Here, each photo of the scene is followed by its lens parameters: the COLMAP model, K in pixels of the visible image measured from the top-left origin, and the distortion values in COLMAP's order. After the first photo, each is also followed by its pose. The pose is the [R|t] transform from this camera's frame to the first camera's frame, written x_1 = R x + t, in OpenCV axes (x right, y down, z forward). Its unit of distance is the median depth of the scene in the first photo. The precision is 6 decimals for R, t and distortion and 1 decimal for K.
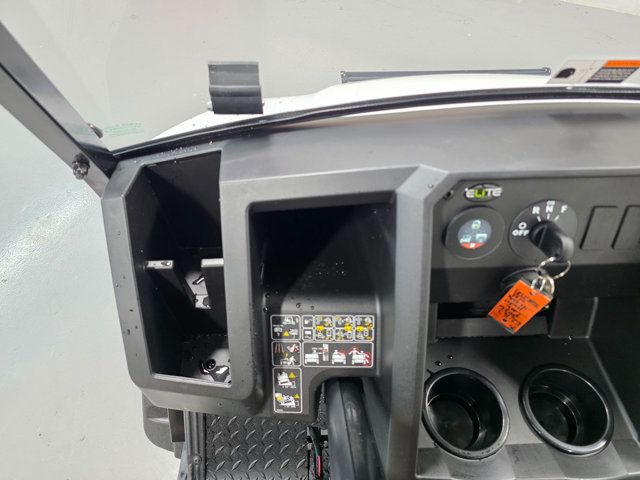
lens RADIAL K [[458.1, 0, 320.0], [0, 458.1, 240.0], [0, 0, 1]] dist [0.033738, -0.009125]
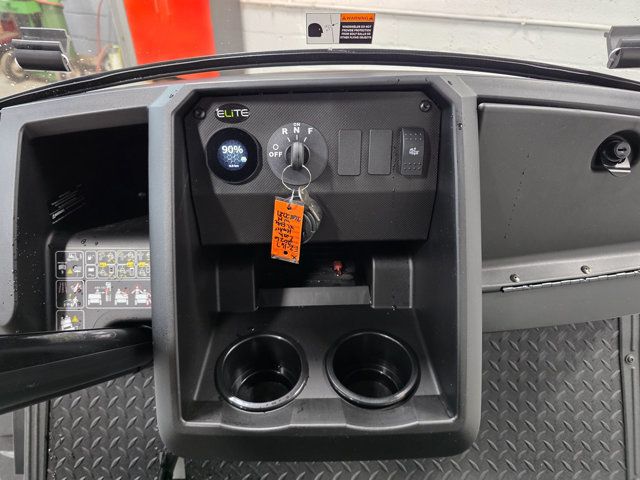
lens RADIAL K [[458.1, 0, 320.0], [0, 458.1, 240.0], [0, 0, 1]] dist [0.033738, -0.009125]
pose [[0.998948, -0.007056, -0.045310, 0.516157], [-0.006845, 0.954076, -0.299486, 0.435230], [0.045342, 0.299481, 0.953024, 0.039563]]
